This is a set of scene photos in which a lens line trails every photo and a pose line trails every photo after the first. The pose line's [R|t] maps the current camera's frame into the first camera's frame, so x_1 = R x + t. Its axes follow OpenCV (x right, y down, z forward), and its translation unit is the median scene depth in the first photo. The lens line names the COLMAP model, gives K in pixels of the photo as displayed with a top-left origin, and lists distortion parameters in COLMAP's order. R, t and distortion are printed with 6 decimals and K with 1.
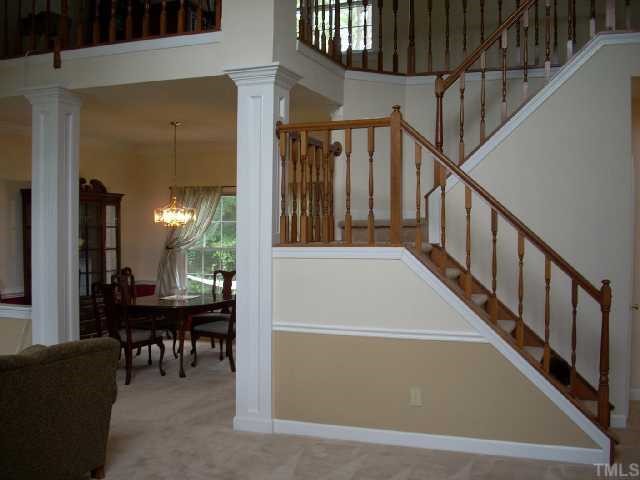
lens RADIAL K [[705.5, 0, 320.1], [0, 705.5, 241.2], [0, 0, 1]] dist [-0.132713, 0.000000]
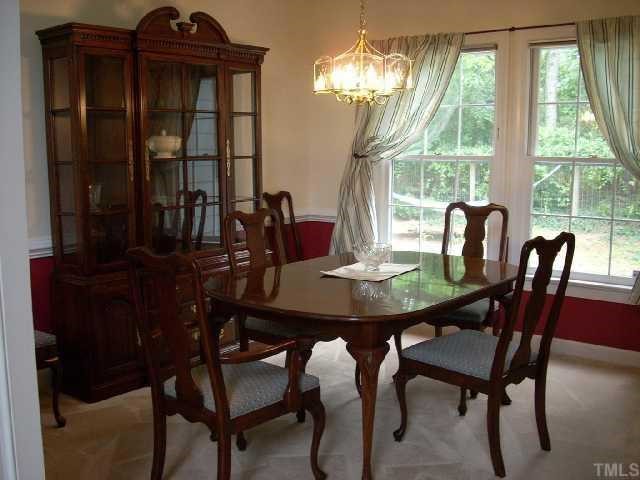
lens RADIAL K [[705.5, 0, 318.5], [0, 705.5, 242.5], [0, 0, 1]] dist [-0.132713, 0.000000]
pose [[0.956743, 0.040740, -0.288068, -0.089488], [-0.003392, 0.991642, 0.128977, 0.006123], [0.290915, -0.122421, 0.948885, 0.484191]]
